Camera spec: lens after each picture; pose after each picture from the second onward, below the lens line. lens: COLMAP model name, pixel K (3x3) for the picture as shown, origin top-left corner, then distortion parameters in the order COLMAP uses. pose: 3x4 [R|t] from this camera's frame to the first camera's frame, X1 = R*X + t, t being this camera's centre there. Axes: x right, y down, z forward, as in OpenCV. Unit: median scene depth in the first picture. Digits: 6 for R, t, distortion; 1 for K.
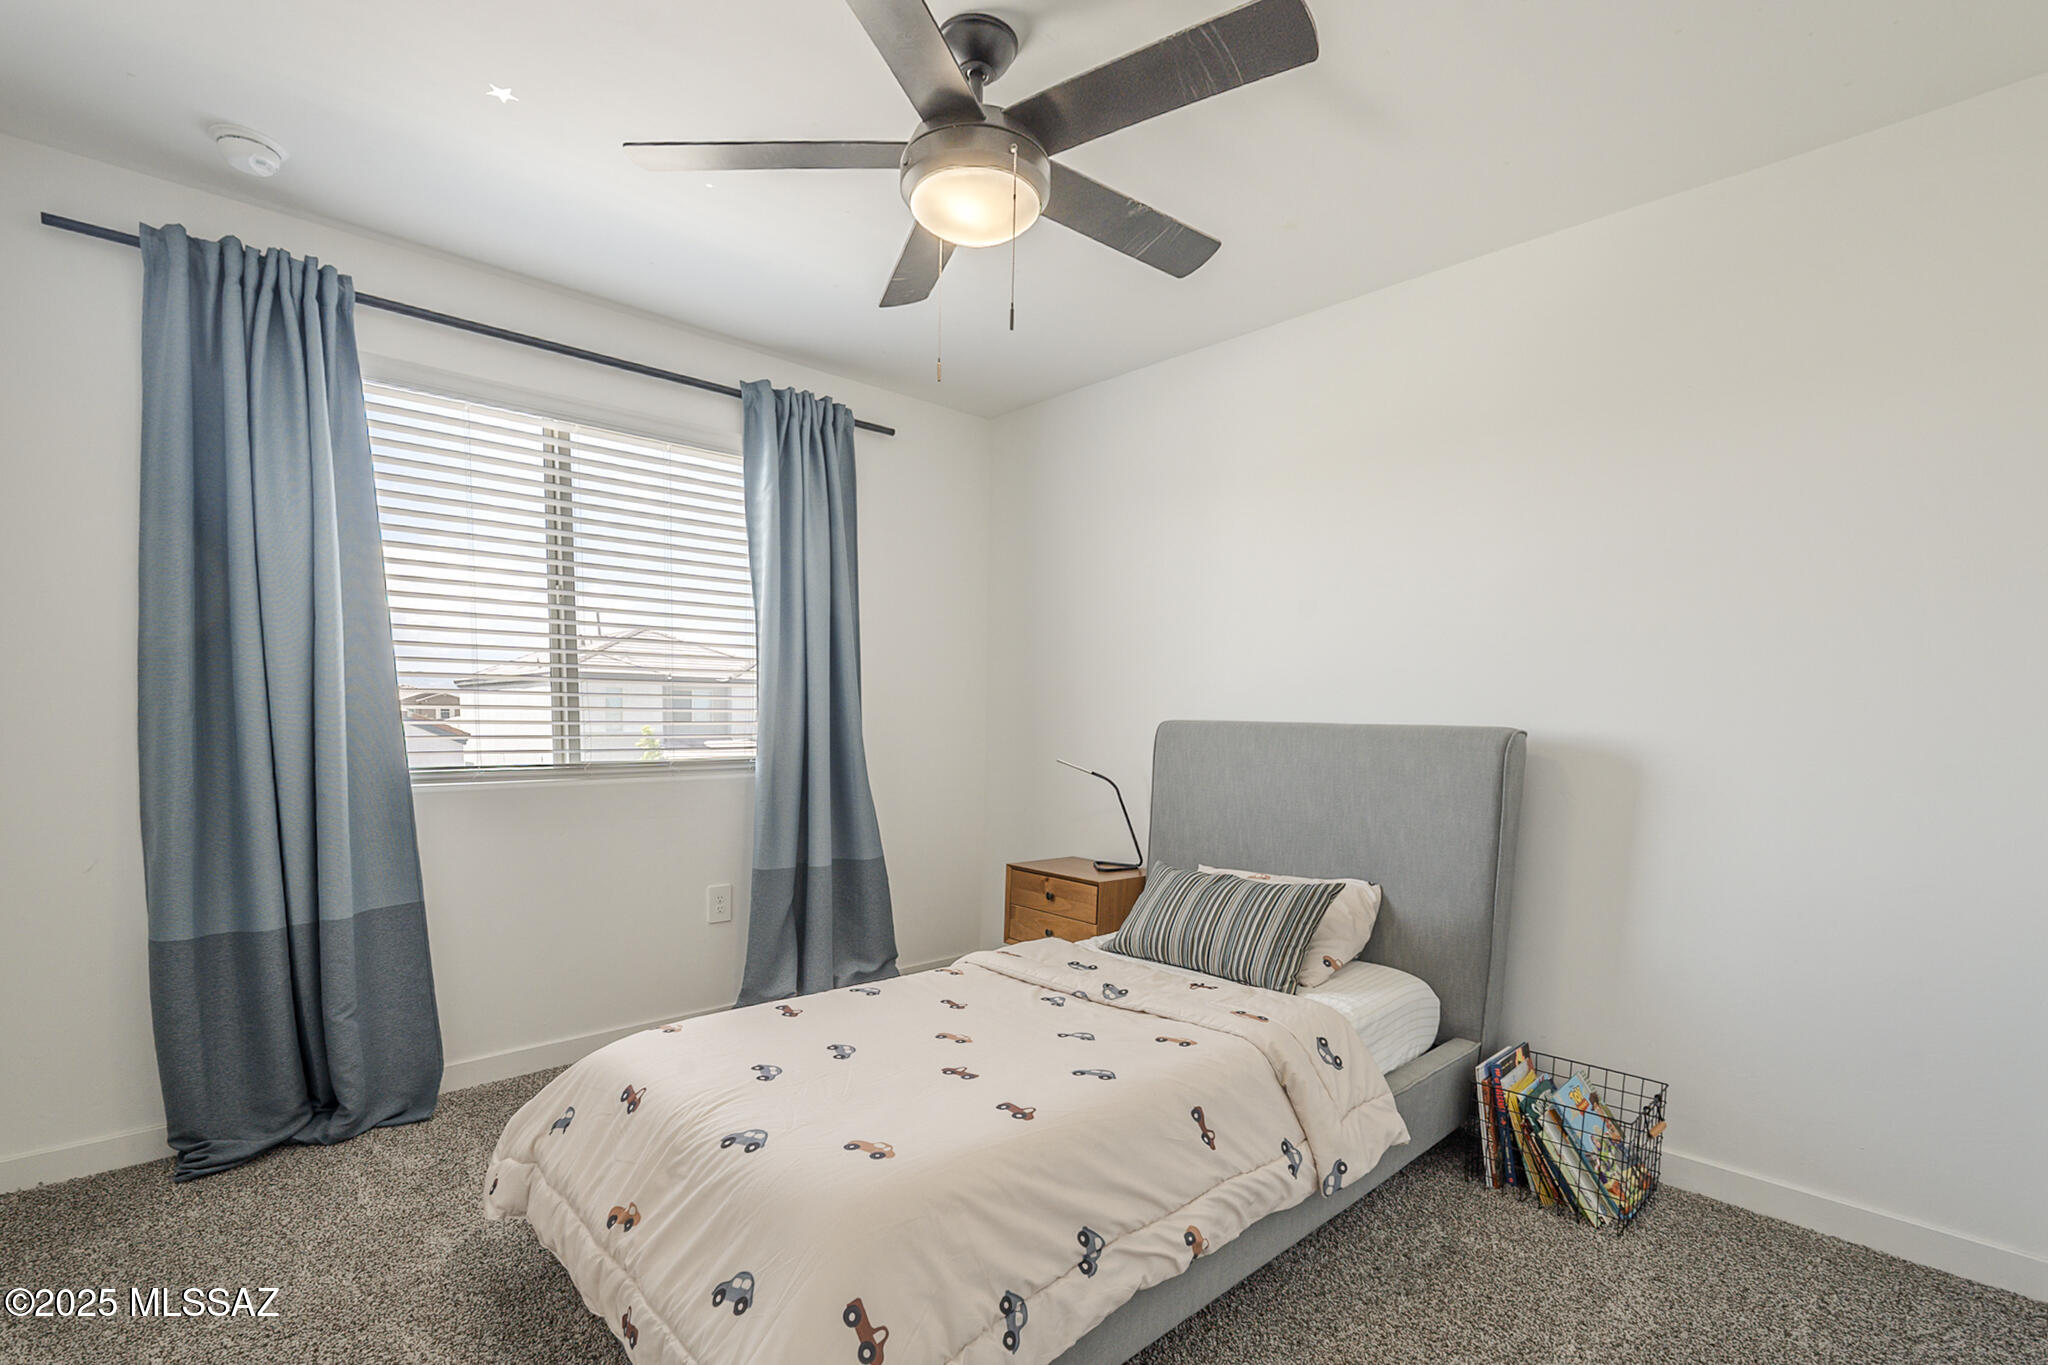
lens RADIAL K [[926.7, 0, 1024.4], [0, 926.7, 657.0], [0, 0, 1]] dist [-0.001199, 0.000038]
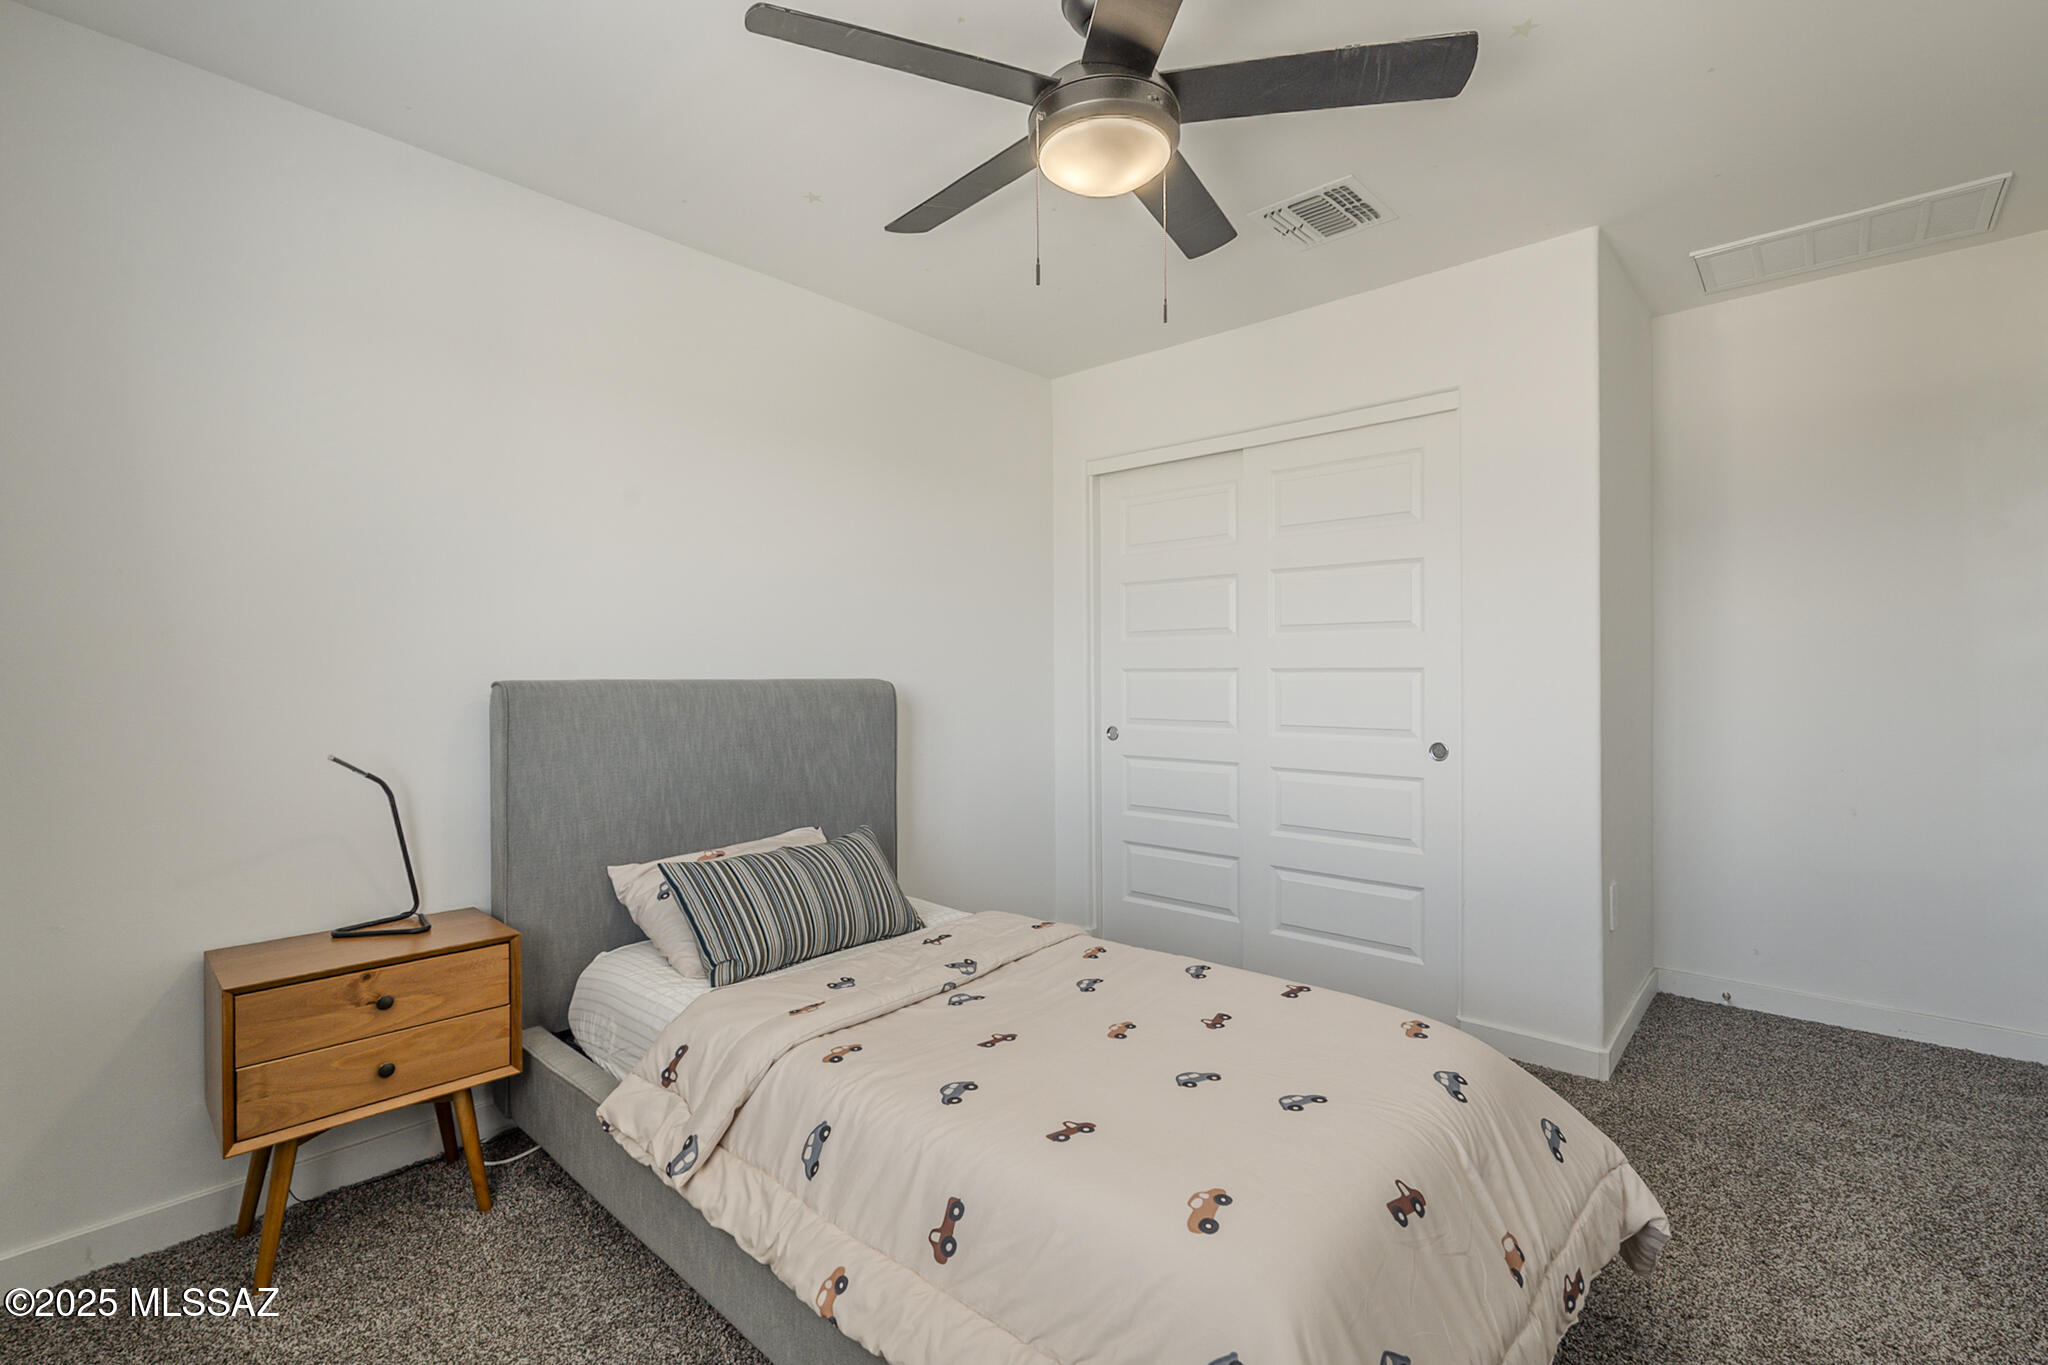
lens RADIAL K [[926.7, 0, 1024.4], [0, 926.7, 657.0], [0, 0, 1]] dist [-0.001199, 0.000038]
pose [[-0.087951, 0.006523, 0.996103, -0.690143], [-0.060108, 0.998122, -0.011843, 0.047144], [-0.994310, -0.060915, -0.087394, 0.853186]]
